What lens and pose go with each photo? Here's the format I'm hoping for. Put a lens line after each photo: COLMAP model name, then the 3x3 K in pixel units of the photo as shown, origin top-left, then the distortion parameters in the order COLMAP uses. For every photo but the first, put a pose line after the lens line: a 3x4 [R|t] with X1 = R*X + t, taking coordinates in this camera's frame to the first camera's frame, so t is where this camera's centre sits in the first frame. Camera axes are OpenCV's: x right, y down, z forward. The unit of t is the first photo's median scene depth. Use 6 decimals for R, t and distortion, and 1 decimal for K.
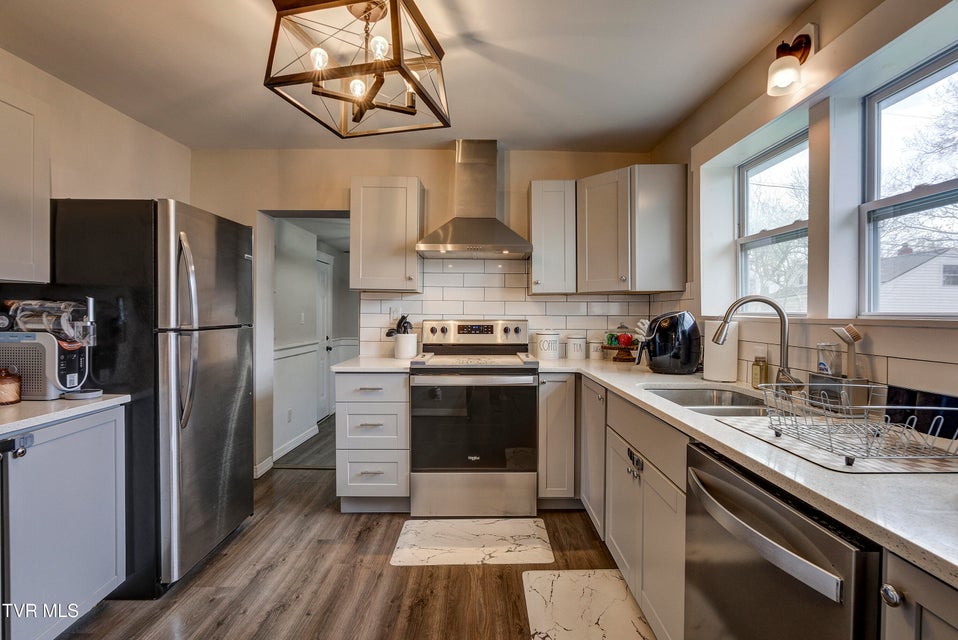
lens RADIAL K [[481.8, 0, 495.7], [0, 481.8, 317.7], [0, 0, 1]] dist [-0.017211, 0.003098]
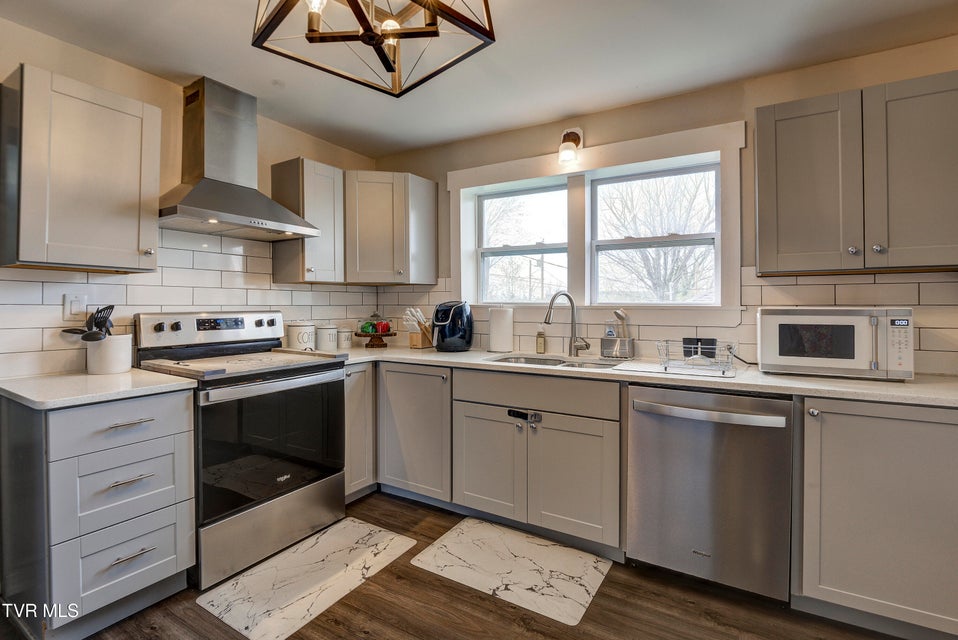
lens RADIAL K [[431.9, 0, 496.7], [0, 431.9, 301.7], [0, 0, 1]] dist [-0.010772, -0.001043]
pose [[0.523269, 0.000710, 0.852167, -0.530133], [0.009680, 0.999930, -0.006777, -0.003579], [-0.852112, 0.011795, 0.523226, 0.322396]]
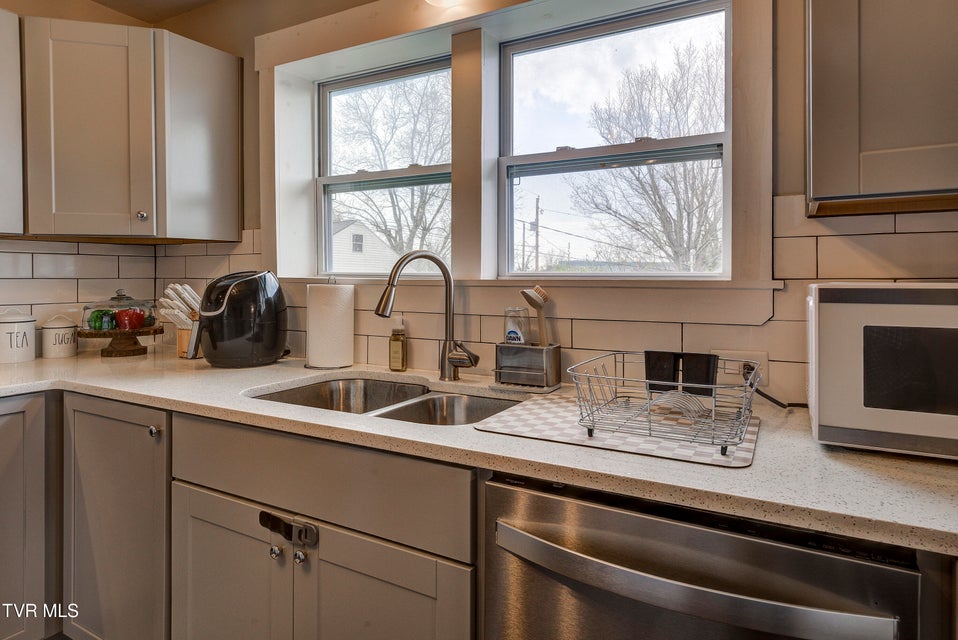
lens RADIAL K [[533.7, 0, 504.7], [0, 533.7, 280.8], [0, 0, 1]] dist [-0.000704, 0.001429]
pose [[0.493067, -0.008616, 0.869949, -0.095374], [0.008915, 0.999948, 0.004851, -0.000310], [-0.869946, 0.005364, 0.493119, 0.329083]]
